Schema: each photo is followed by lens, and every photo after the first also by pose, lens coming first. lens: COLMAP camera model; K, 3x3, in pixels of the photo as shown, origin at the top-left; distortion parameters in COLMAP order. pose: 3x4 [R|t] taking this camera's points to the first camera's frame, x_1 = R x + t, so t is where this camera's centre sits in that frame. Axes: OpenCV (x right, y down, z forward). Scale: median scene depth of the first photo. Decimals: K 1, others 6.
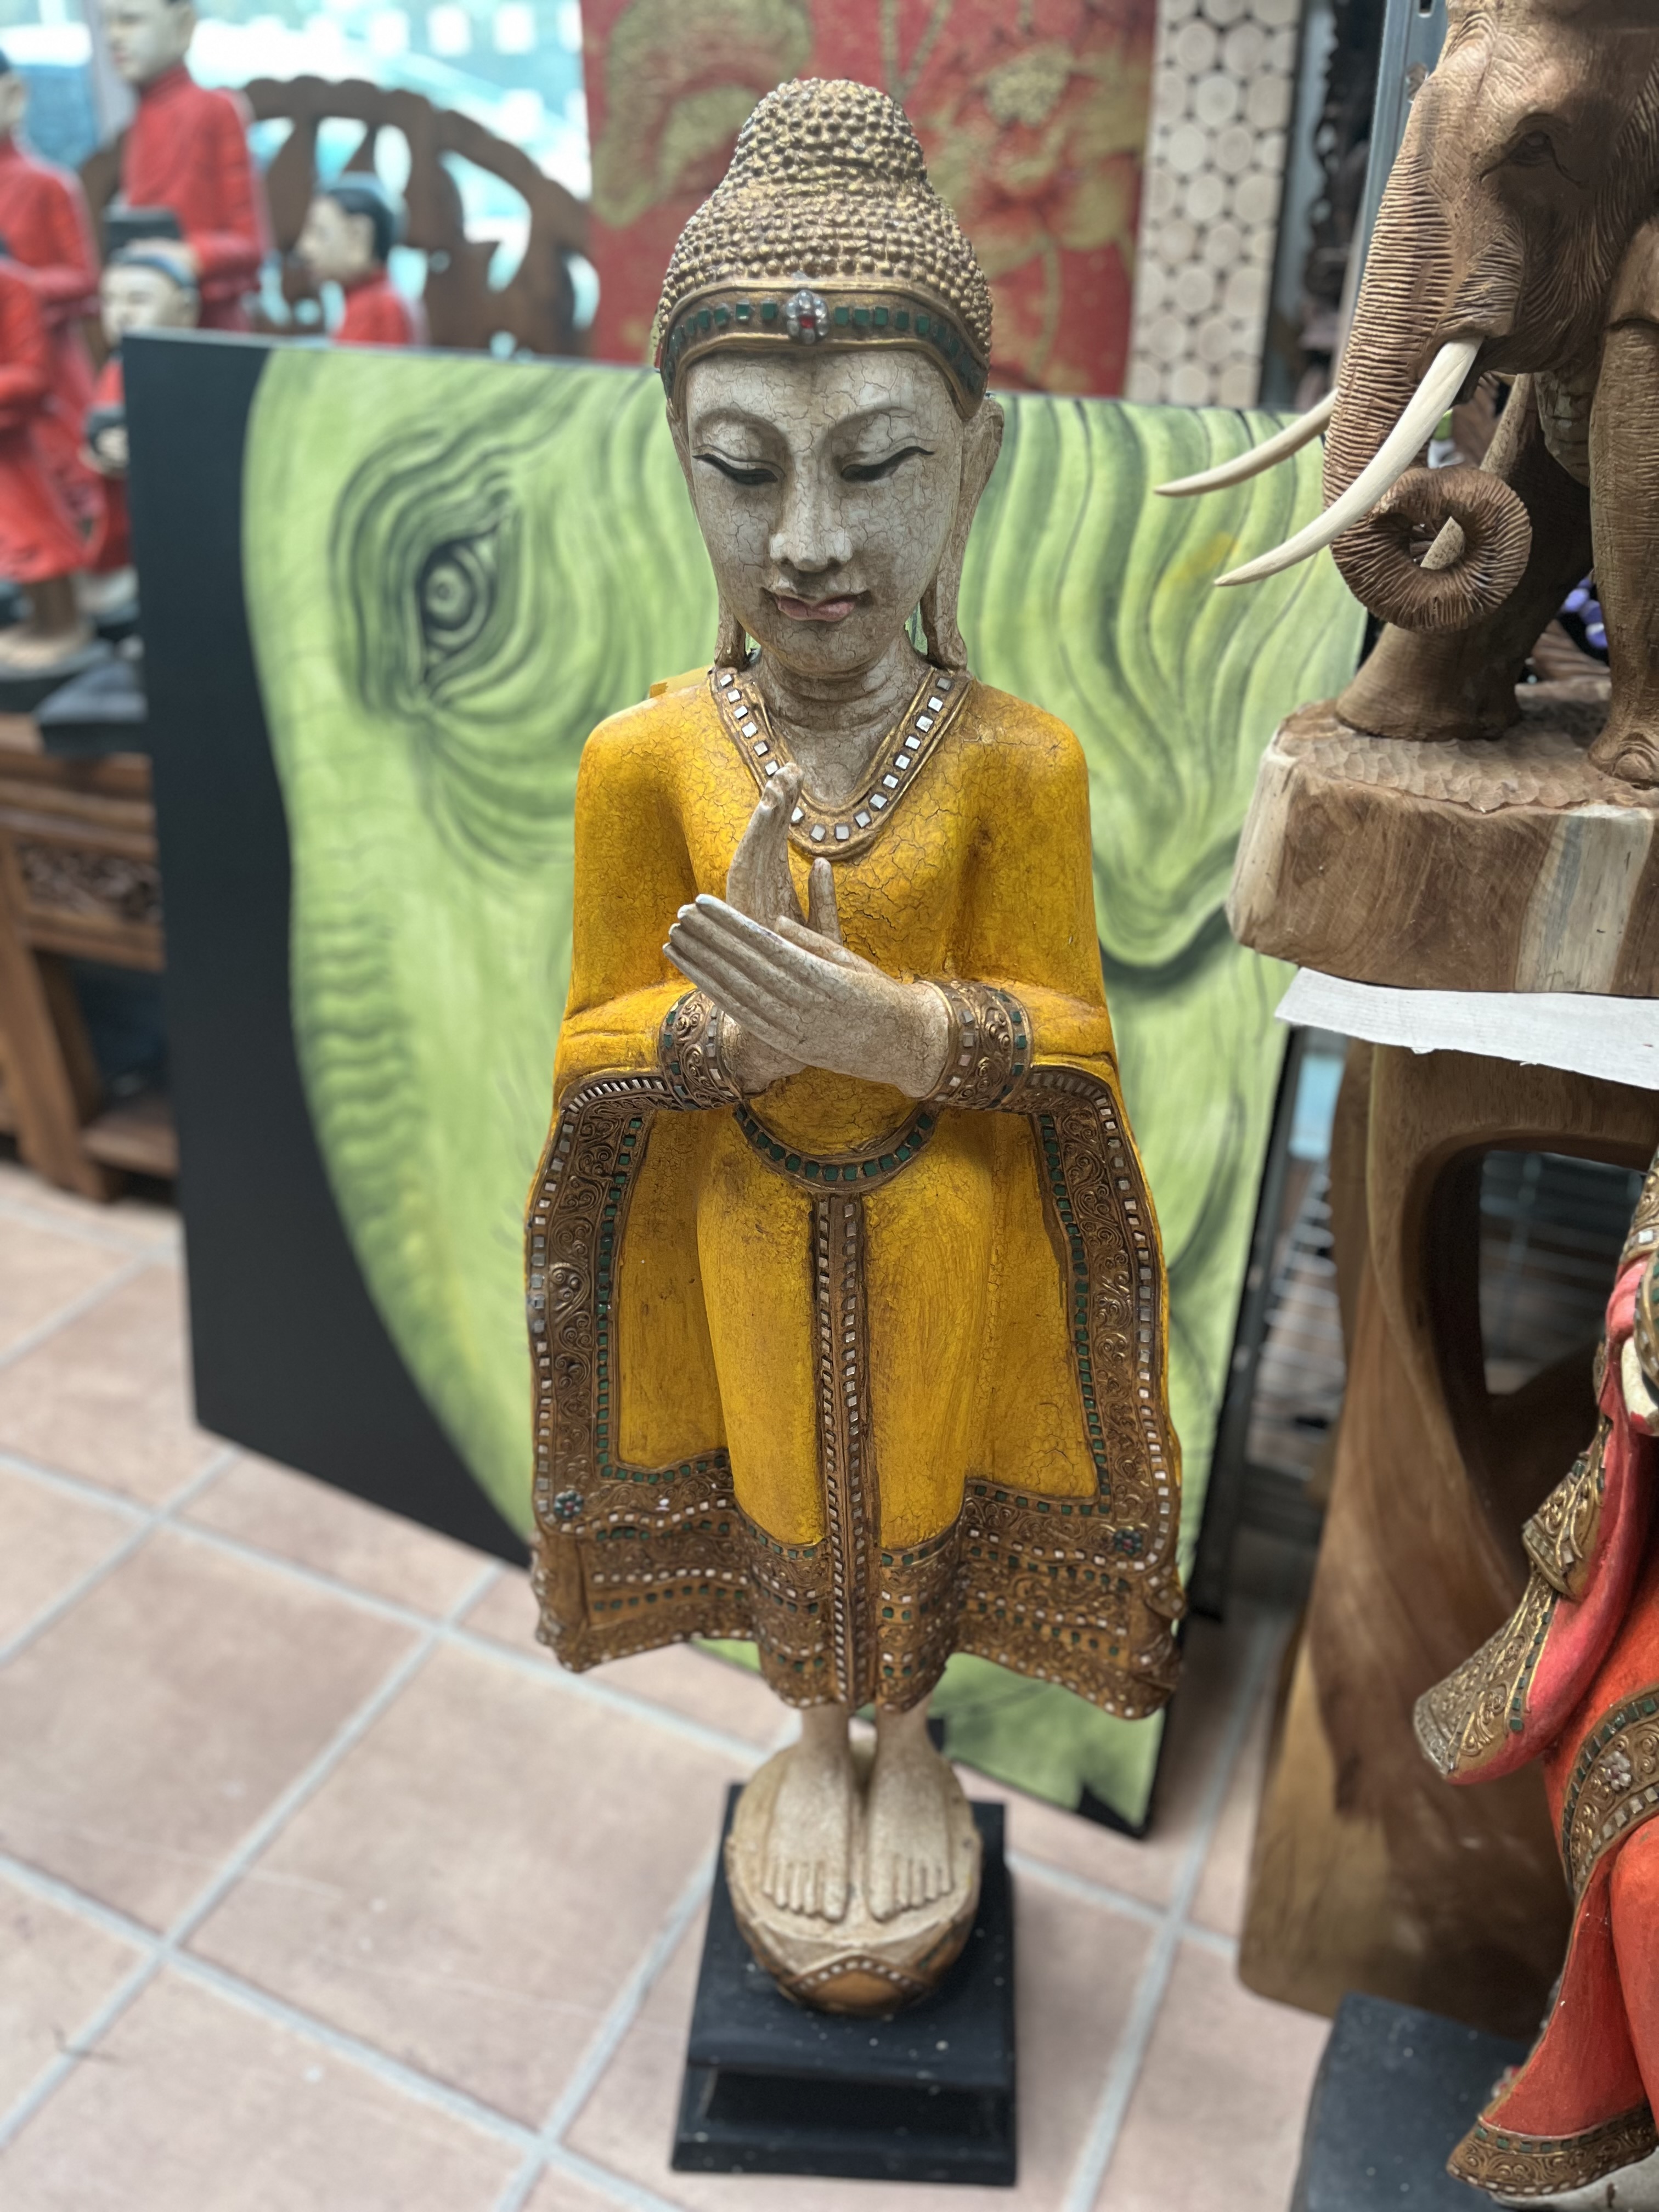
lens RADIAL K [[1706.0, 0, 837.9], [0, 1706.0, 1126.6], [0, 0, 1]] dist [0.058000, -0.083614]
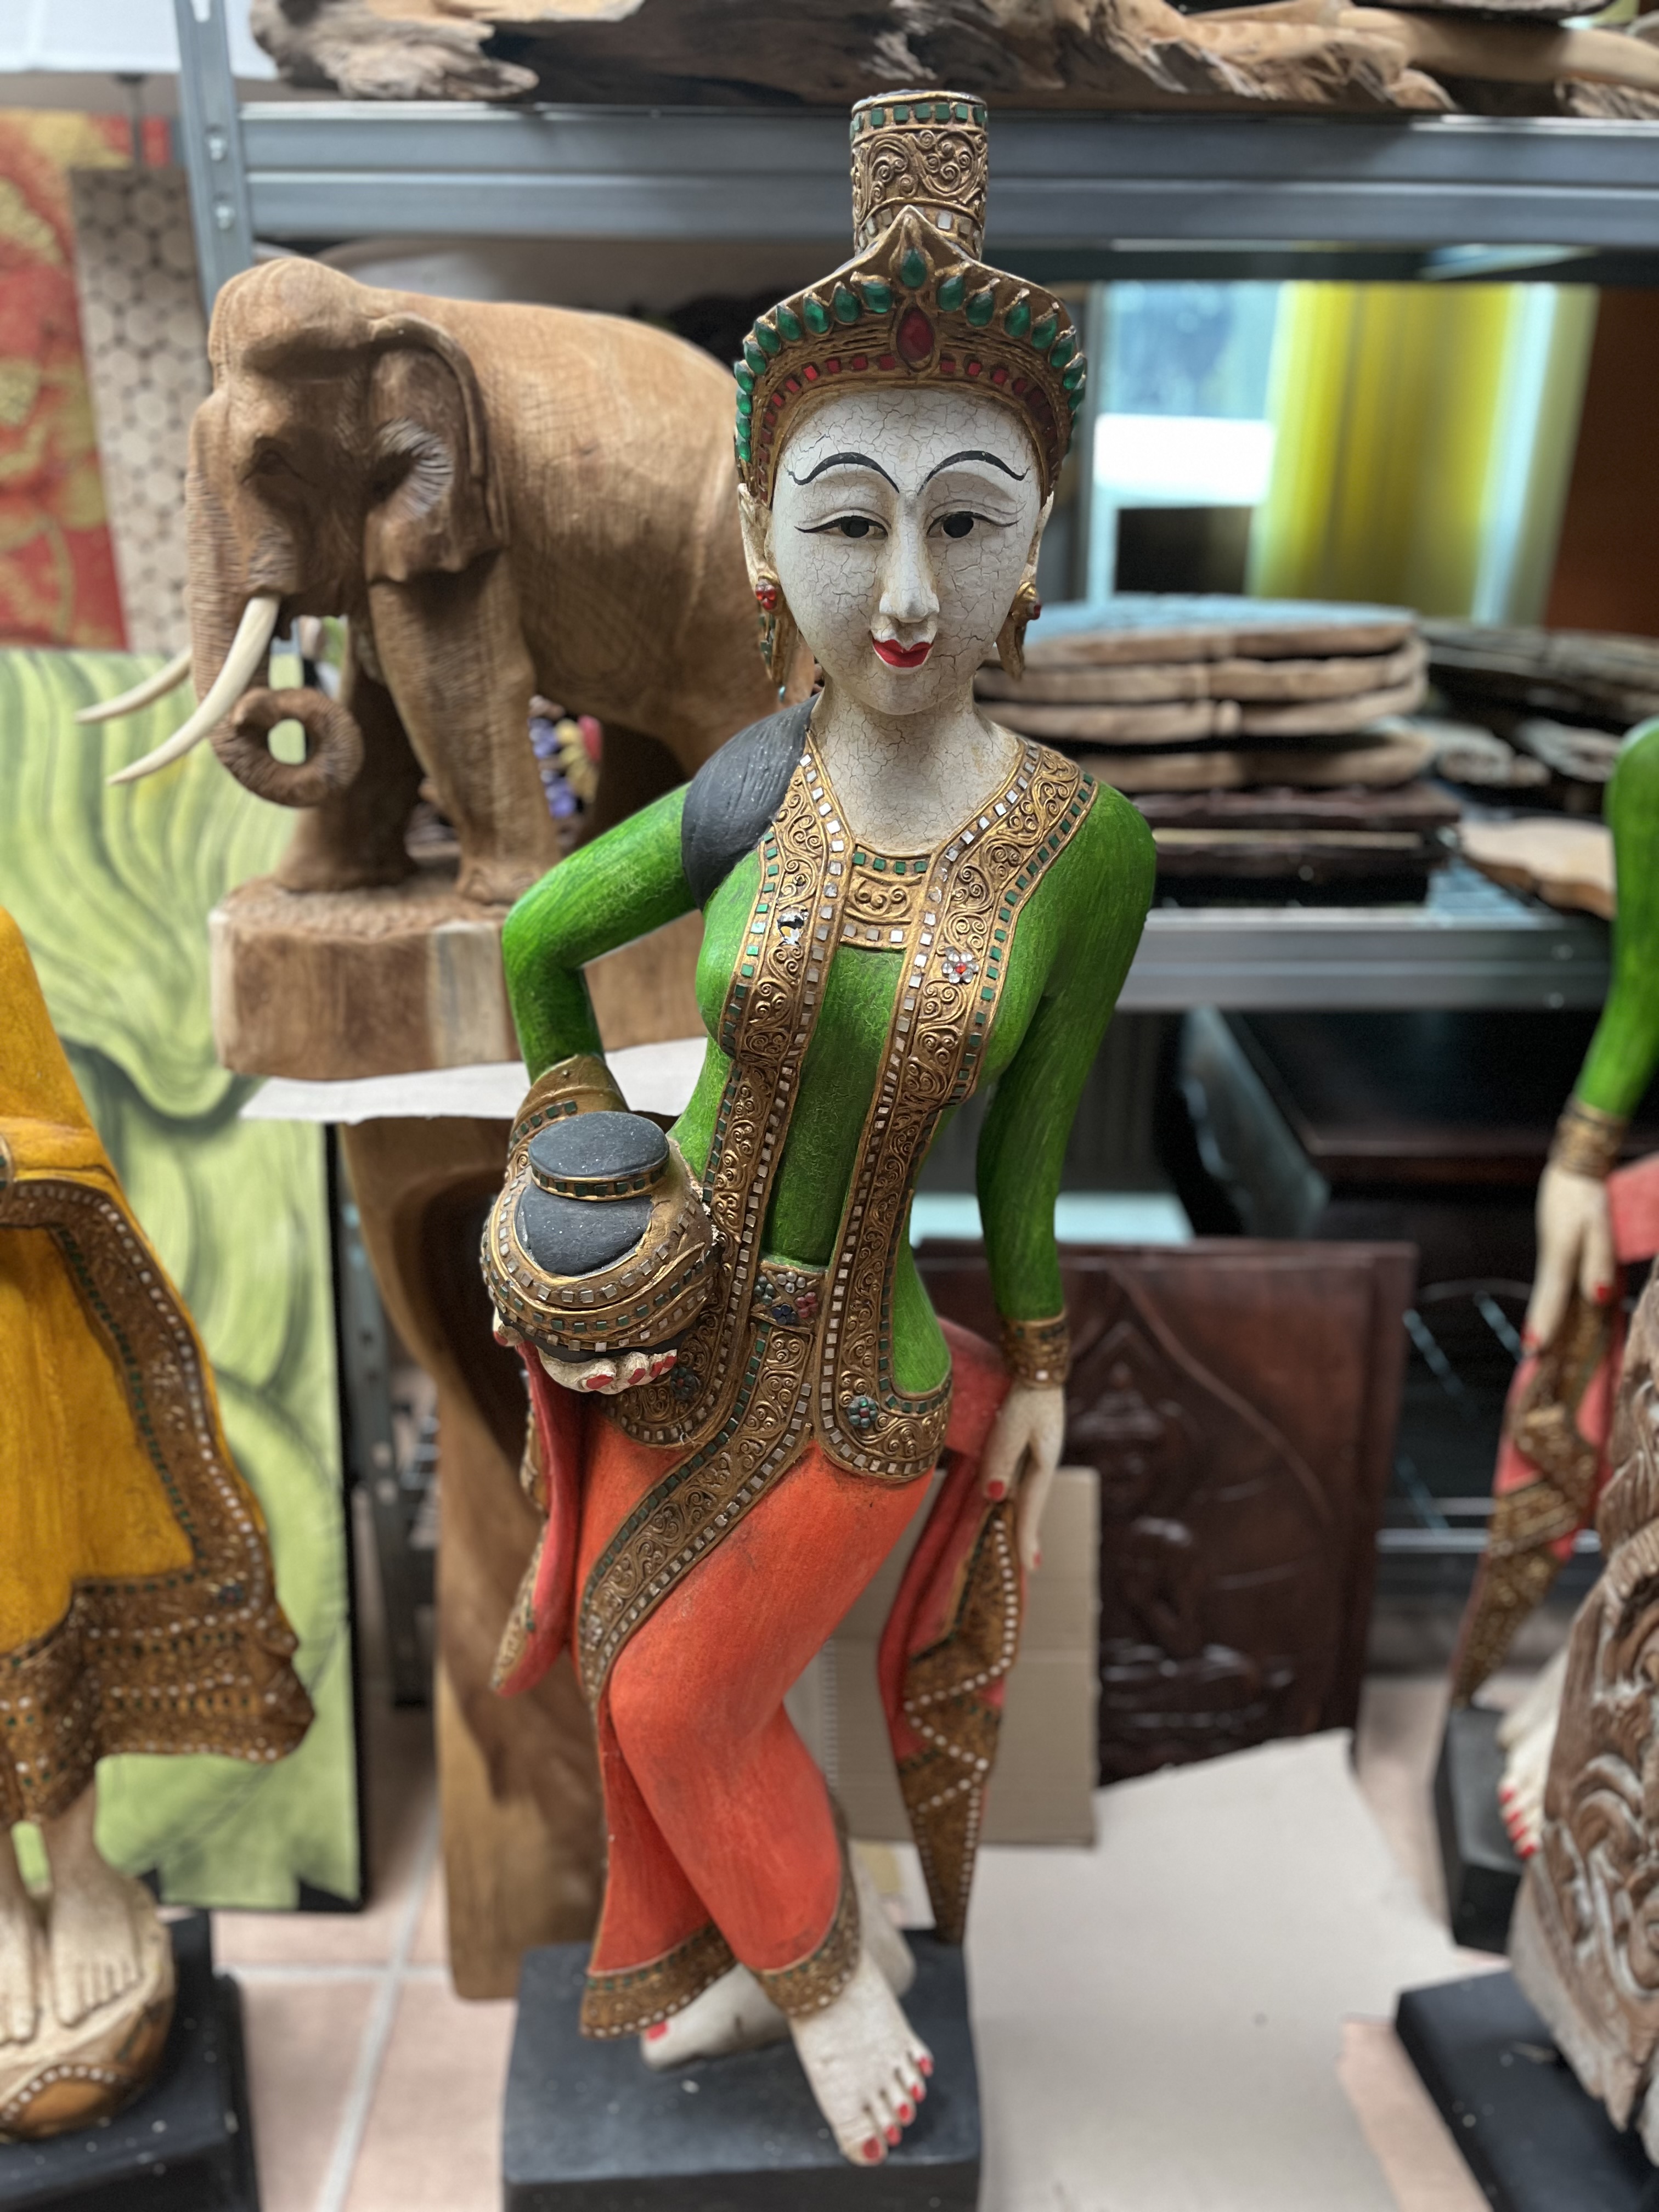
lens RADIAL K [[1706.0, 0, 837.2], [0, 1706.0, 1127.4], [0, 0, 1]] dist [0.058000, -0.083614]
pose [[0.902056, -0.159448, 0.401086, 0.124890], [0.210163, 0.973922, -0.085489, 0.122285], [-0.376996, 0.161409, 0.912042, -0.255385]]
